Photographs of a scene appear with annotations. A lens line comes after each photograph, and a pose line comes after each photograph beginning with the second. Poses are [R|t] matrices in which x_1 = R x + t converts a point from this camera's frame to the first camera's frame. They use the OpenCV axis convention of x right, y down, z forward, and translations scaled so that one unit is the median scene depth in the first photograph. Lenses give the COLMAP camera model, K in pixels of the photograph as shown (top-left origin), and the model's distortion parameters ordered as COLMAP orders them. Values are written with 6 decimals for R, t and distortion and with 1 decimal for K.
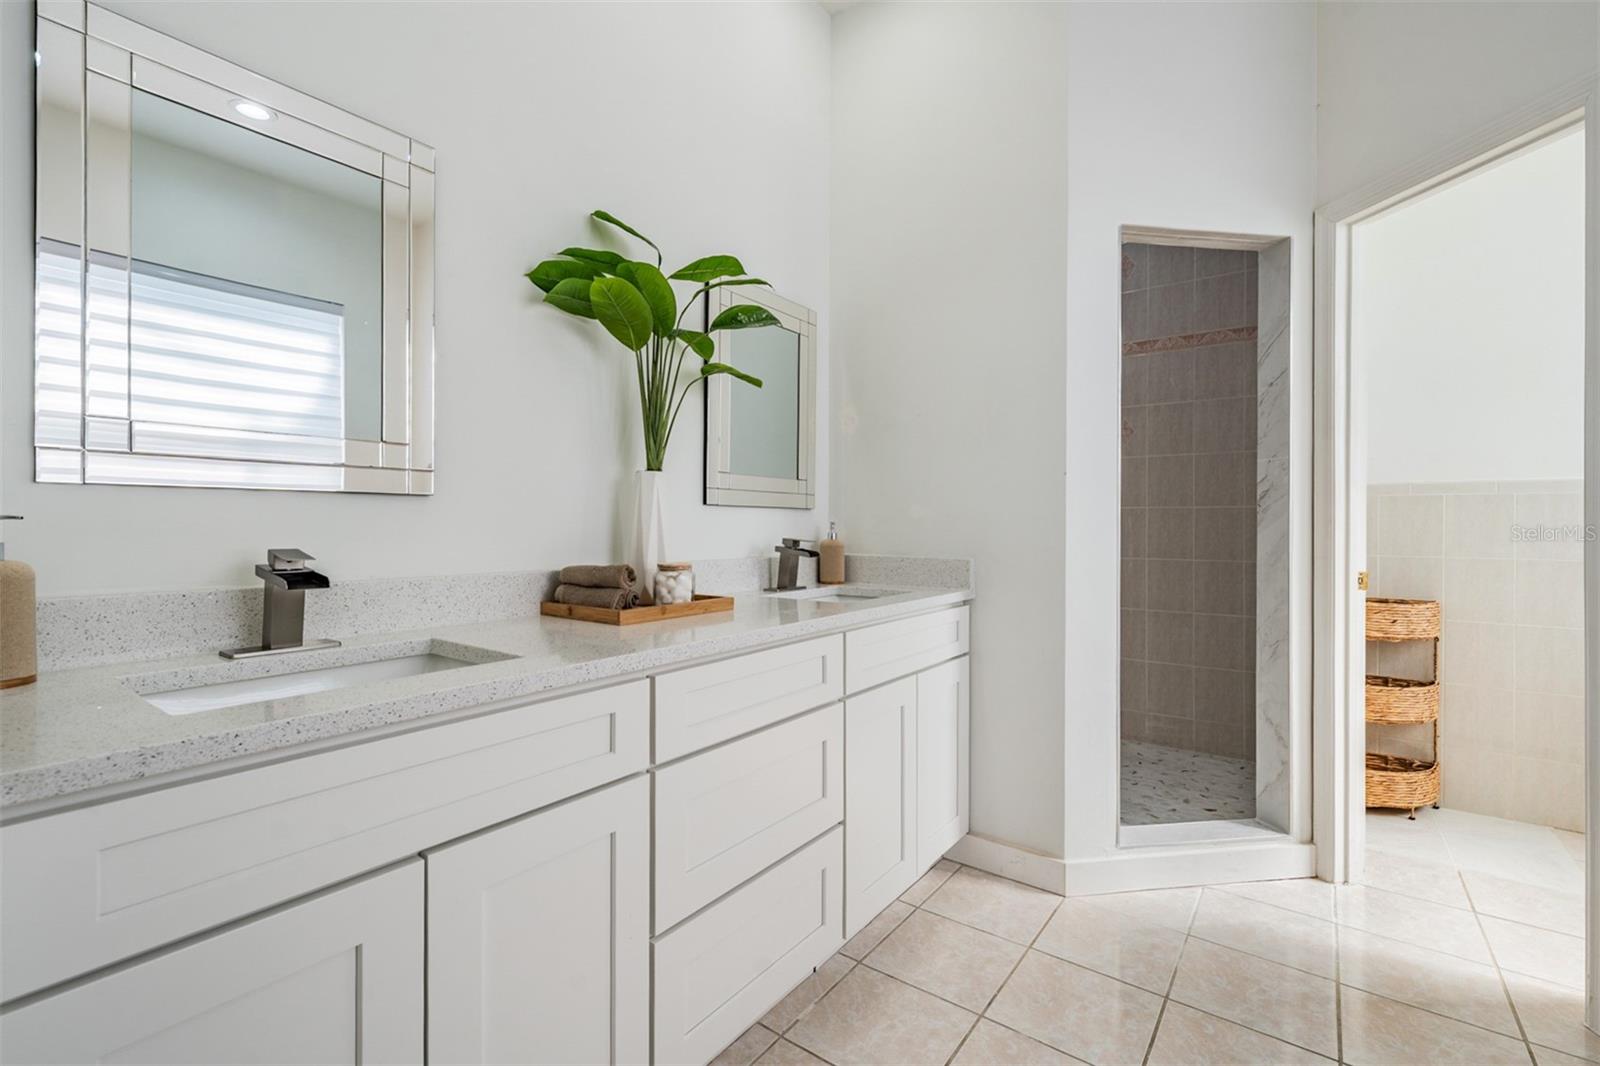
lens RADIAL K [[705.6, 0, 794.8], [0, 705.6, 522.4], [0, 0, 1]] dist [0.000429, -0.000138]
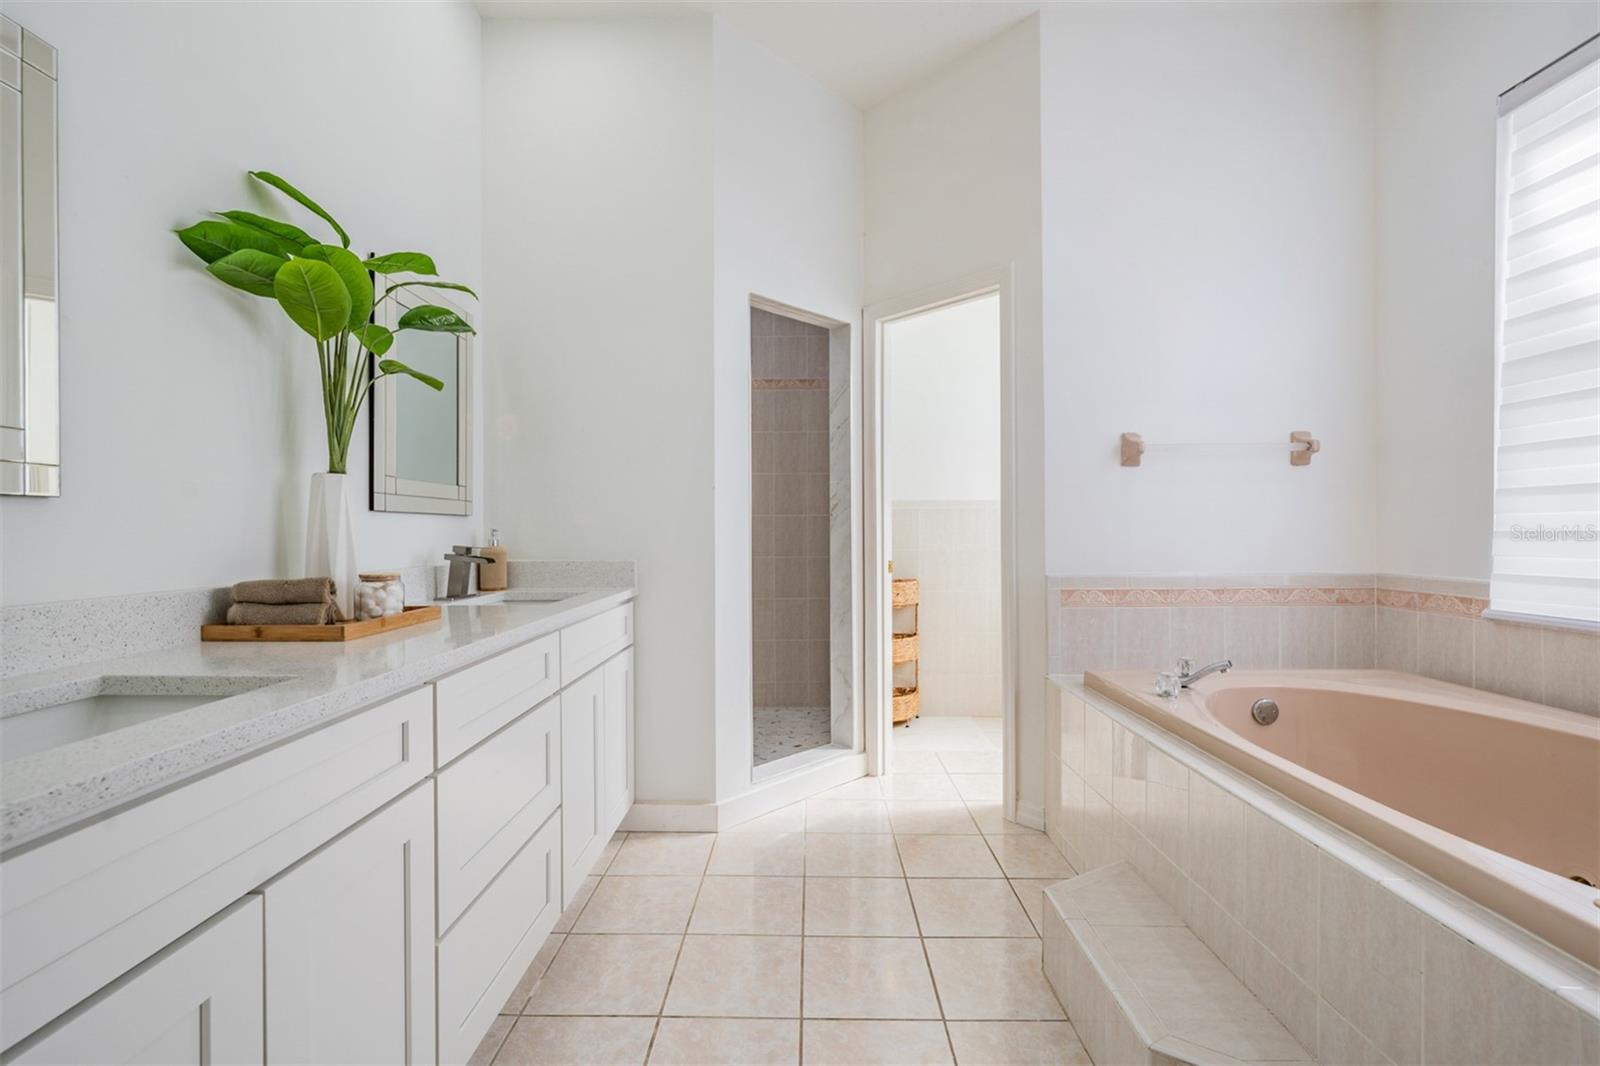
lens RADIAL K [[704.0, 0, 794.8], [0, 704.0, 531.0], [0, 0, 1]] dist [0.001528, -0.000179]
pose [[0.809316, -0.007827, 0.587321, -0.225901], [0.005693, 0.999969, 0.005483, -0.000505], [-0.587346, -0.001094, 0.809335, -0.072063]]
